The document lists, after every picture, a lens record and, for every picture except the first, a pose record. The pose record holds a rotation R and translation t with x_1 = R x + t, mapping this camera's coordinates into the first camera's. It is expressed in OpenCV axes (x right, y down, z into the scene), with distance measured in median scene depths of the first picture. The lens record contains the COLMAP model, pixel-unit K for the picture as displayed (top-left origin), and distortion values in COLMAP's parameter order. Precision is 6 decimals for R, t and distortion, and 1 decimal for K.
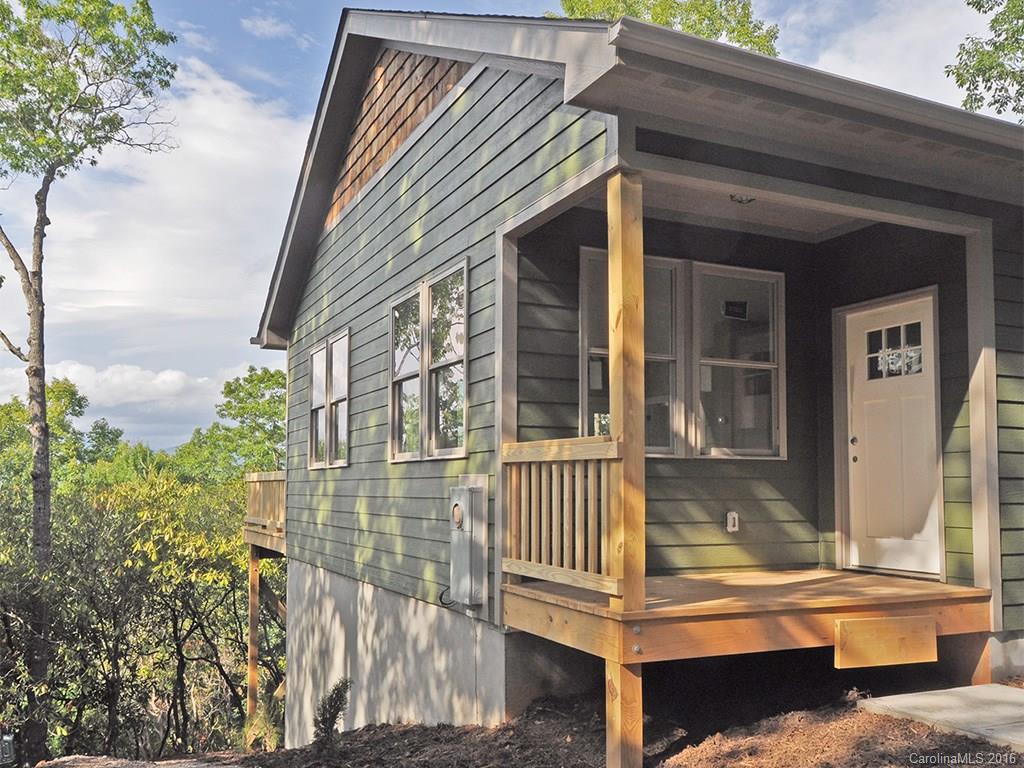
lens RADIAL K [[907.0, 0, 514.3], [0, 907.0, 443.7], [0, 0, 1]] dist [0.004707, 0.004734]
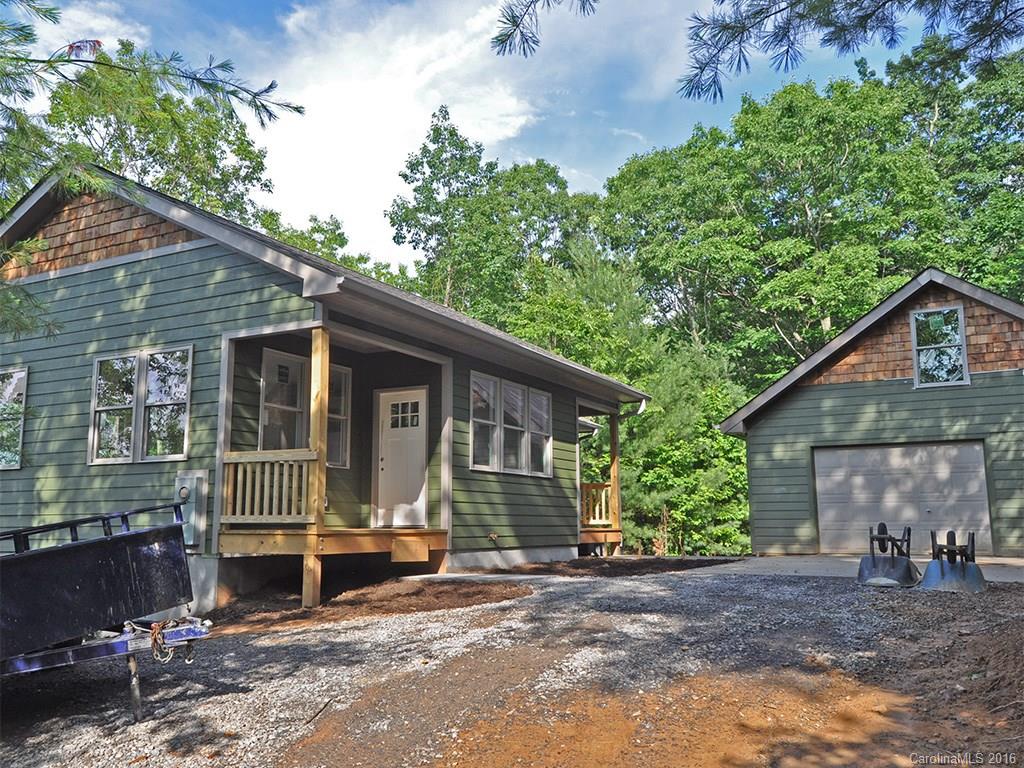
lens RADIAL K [[861.4, 0, 512.0], [0, 861.4, 384.0], [0, 0, 1]] dist [-0.011082, -0.013049]
pose [[0.800134, 0.087117, 0.593462, -0.539344], [-0.020674, 0.992814, -0.117867, 0.050932], [-0.599465, 0.082040, 0.796185, -0.673684]]
